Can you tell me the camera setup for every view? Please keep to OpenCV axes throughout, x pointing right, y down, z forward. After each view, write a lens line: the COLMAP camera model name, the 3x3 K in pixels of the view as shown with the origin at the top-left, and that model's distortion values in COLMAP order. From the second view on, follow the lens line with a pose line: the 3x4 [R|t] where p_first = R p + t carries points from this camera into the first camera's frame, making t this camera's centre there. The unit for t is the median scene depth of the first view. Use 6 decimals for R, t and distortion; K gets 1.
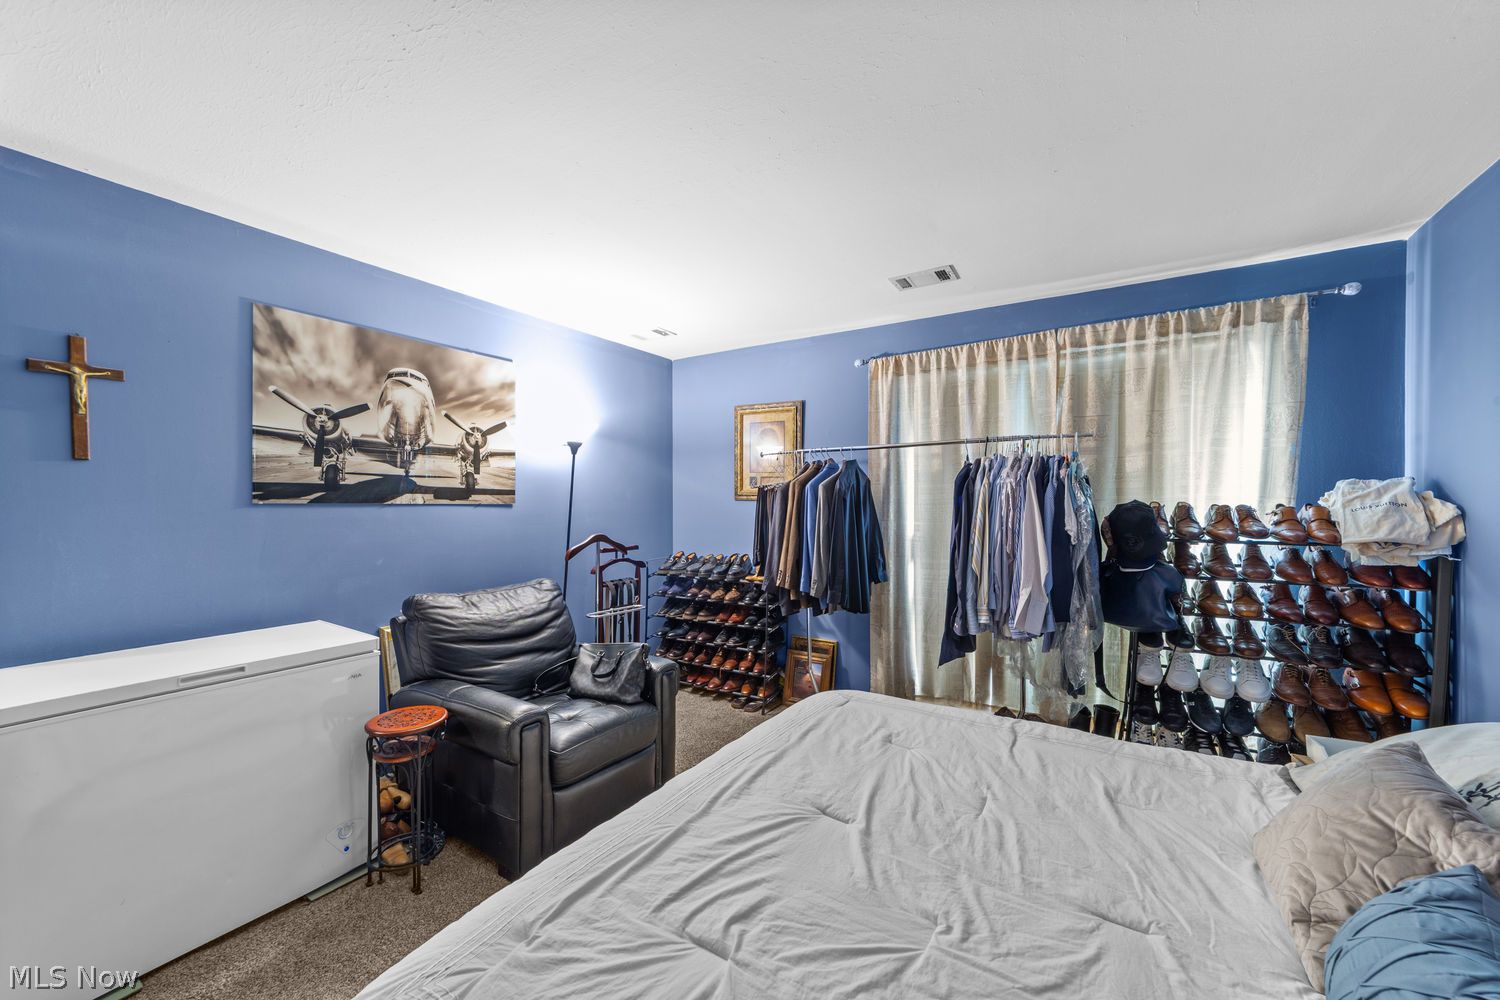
lens RADIAL K [[581.6, 0, 742.6], [0, 581.6, 500.5], [0, 0, 1]] dist [-0.000429, 0.000316]
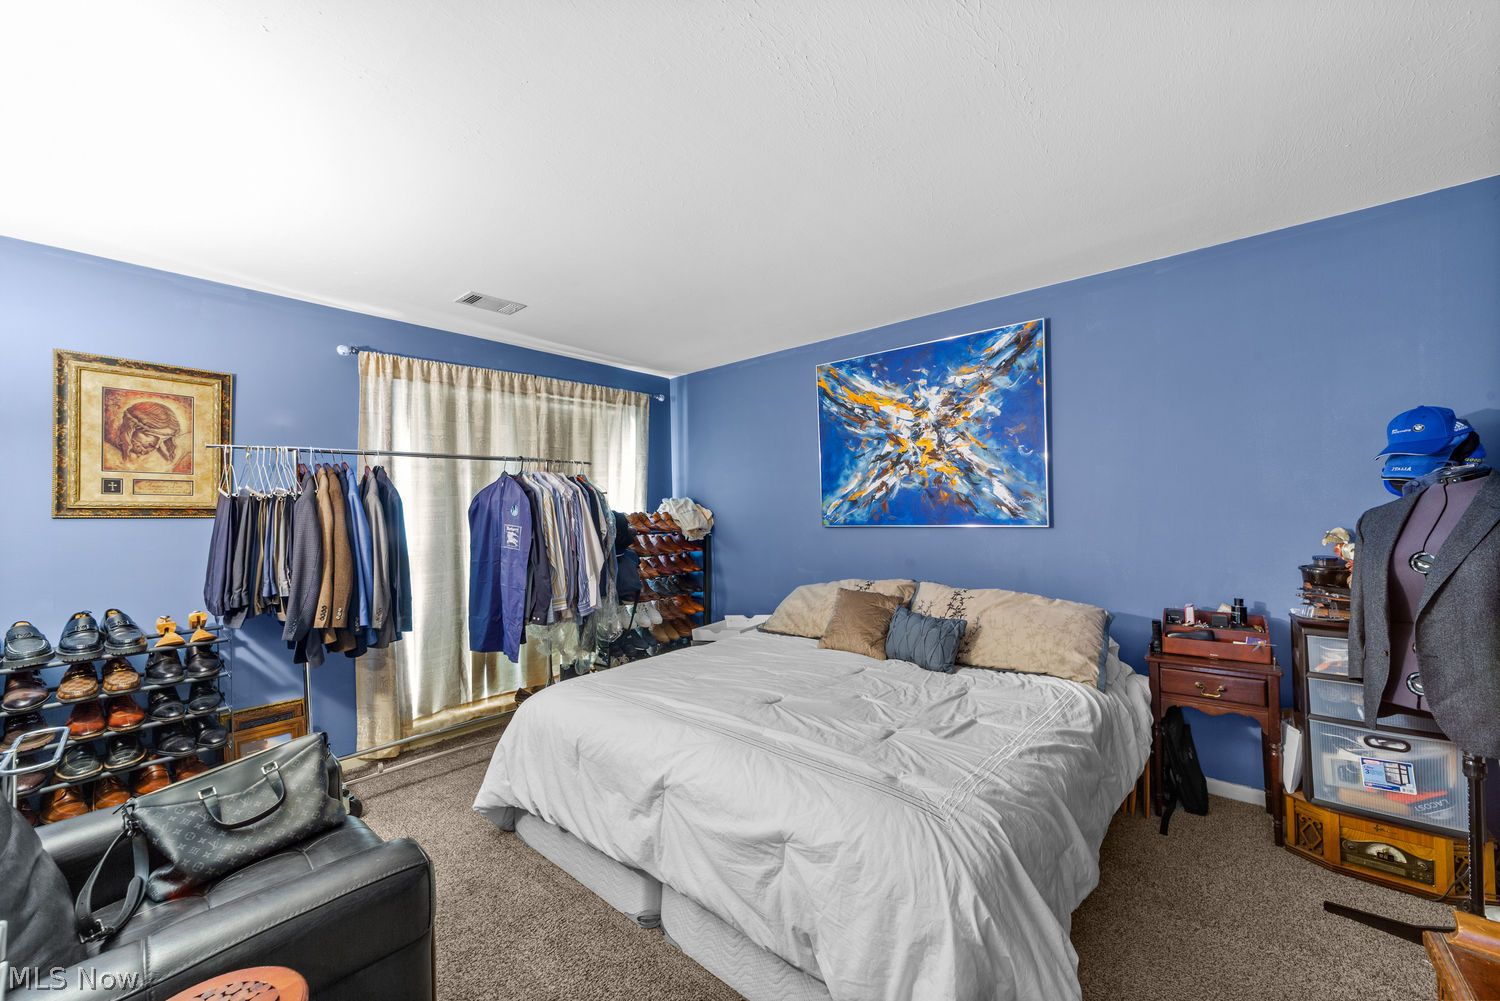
lens RADIAL K [[581.6, 0, 742.6], [0, 581.6, 501.0], [0, 0, 1]] dist [-0.000429, 0.000316]
pose [[0.151194, 0.013540, 0.988411, -0.654690], [0.021780, 0.999618, -0.017025, 0.009549], [-0.988264, 0.024102, 0.150842, 0.380283]]
